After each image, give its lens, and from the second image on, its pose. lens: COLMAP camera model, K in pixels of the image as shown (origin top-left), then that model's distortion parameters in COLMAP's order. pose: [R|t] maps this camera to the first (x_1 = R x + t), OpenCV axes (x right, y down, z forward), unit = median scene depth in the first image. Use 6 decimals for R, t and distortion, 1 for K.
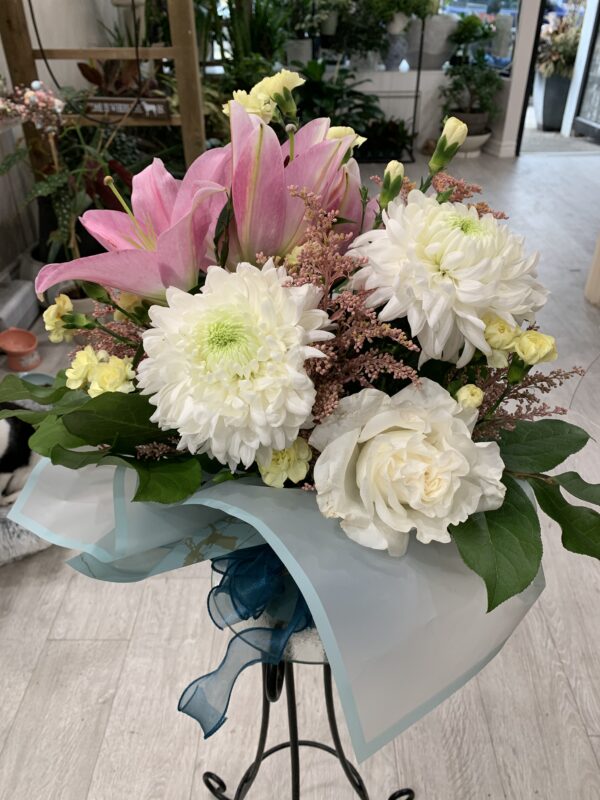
lens RADIAL K [[609.1, 0, 300.4], [0, 609.1, 393.9], [0, 0, 1]] dist [0.002891, 0.000790]
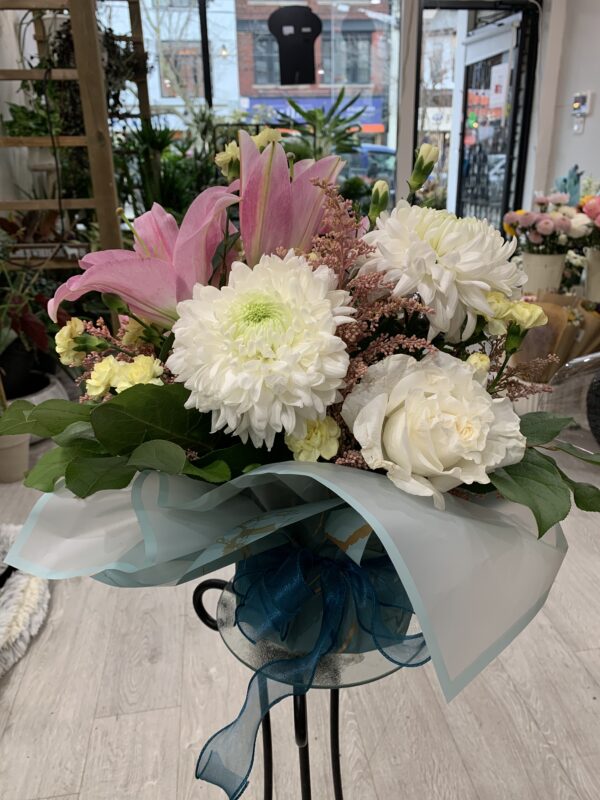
lens RADIAL K [[609.2, 0, 299.7], [0, 609.2, 395.9], [0, 0, 1]] dist [0.004853, -0.001351]
pose [[0.987451, -0.067168, 0.142931, -0.135675], [0.097514, 0.971228, -0.217272, 0.180687], [-0.124225, 0.228484, 0.965590, -0.009219]]
